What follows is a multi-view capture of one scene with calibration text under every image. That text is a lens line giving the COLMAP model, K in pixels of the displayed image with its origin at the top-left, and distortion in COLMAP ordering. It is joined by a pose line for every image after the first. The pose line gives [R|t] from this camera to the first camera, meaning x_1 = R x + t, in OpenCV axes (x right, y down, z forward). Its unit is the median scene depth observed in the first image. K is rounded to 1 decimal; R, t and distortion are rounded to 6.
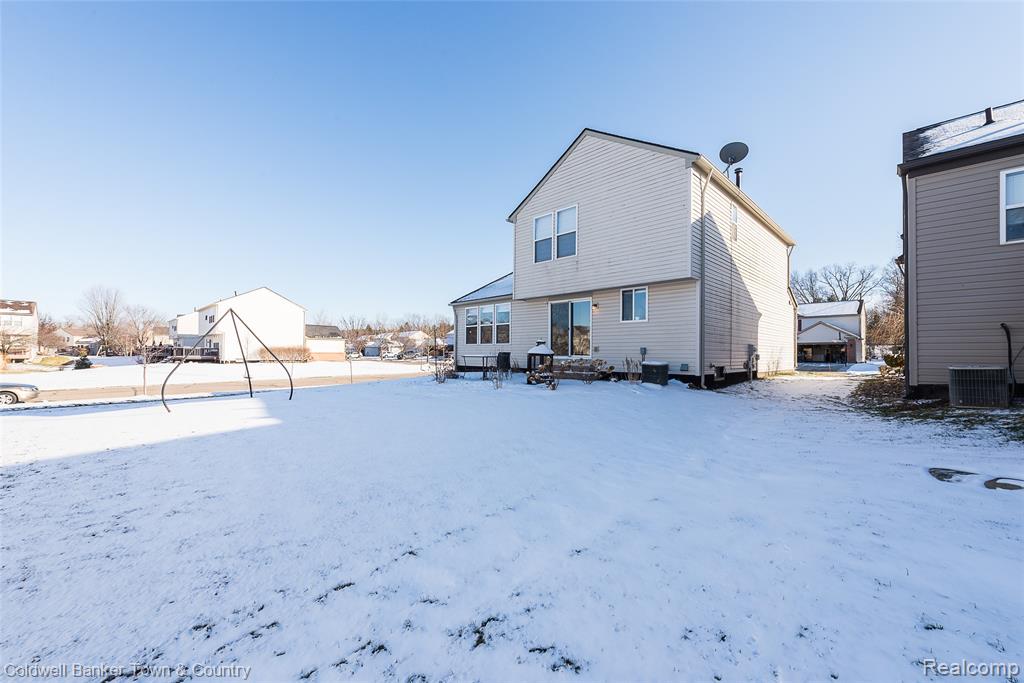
lens RADIAL K [[395.3, 0, 513.8], [0, 395.3, 344.8], [0, 0, 1]] dist [-0.001231, -0.000031]
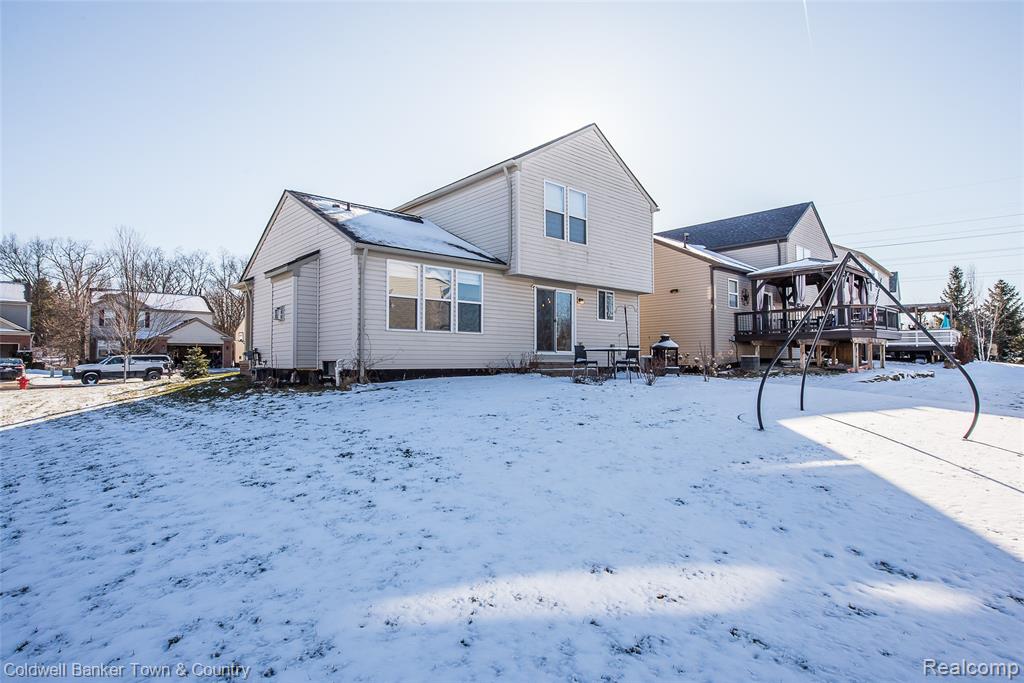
lens RADIAL K [[508.3, 0, 512.0], [0, 508.3, 345.3], [0, 0, 1]] dist [-0.015667, -0.000530]
pose [[0.042100, 0.017922, 0.998953, -1.001740], [-0.014119, 0.999750, -0.017341, 0.036629], [-0.999014, -0.013374, 0.042343, 1.043081]]
